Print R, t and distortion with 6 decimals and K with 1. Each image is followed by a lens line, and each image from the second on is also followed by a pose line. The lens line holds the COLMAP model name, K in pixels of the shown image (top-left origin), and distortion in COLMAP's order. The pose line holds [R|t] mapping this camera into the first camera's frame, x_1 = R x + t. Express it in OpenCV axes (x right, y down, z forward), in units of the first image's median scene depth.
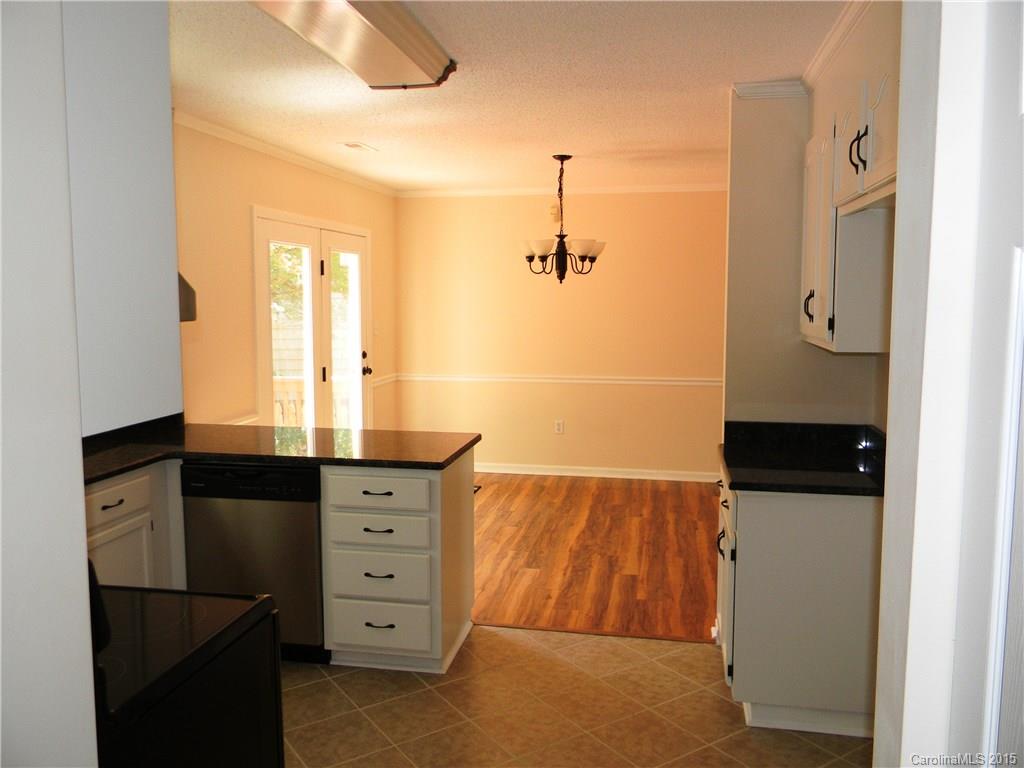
lens RADIAL K [[819.3, 0, 514.8], [0, 819.3, 376.1], [0, 0, 1]] dist [0.007234, 0.008087]
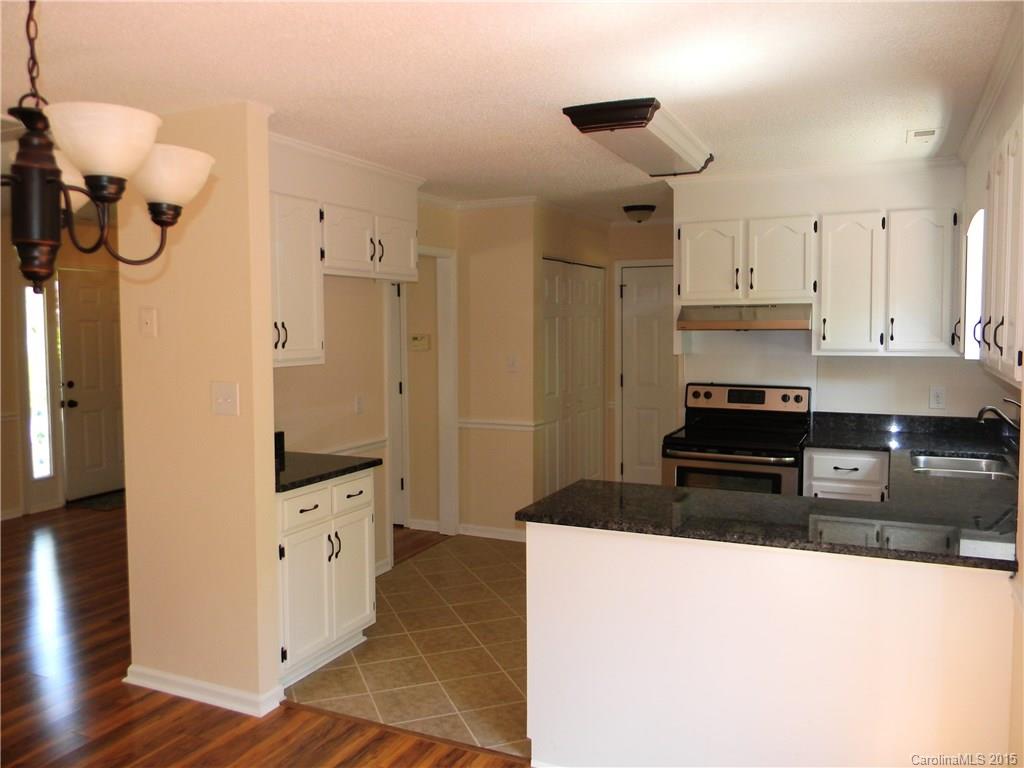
lens RADIAL K [[819.3, 0, 511.0], [0, 819.3, 382.2], [0, 0, 1]] dist [0.007234, 0.008087]
pose [[-0.968227, -0.013431, 0.249713, -0.227336], [0.032066, 0.983646, 0.177238, -0.181531], [-0.248009, 0.179614, -0.951961, 1.737943]]
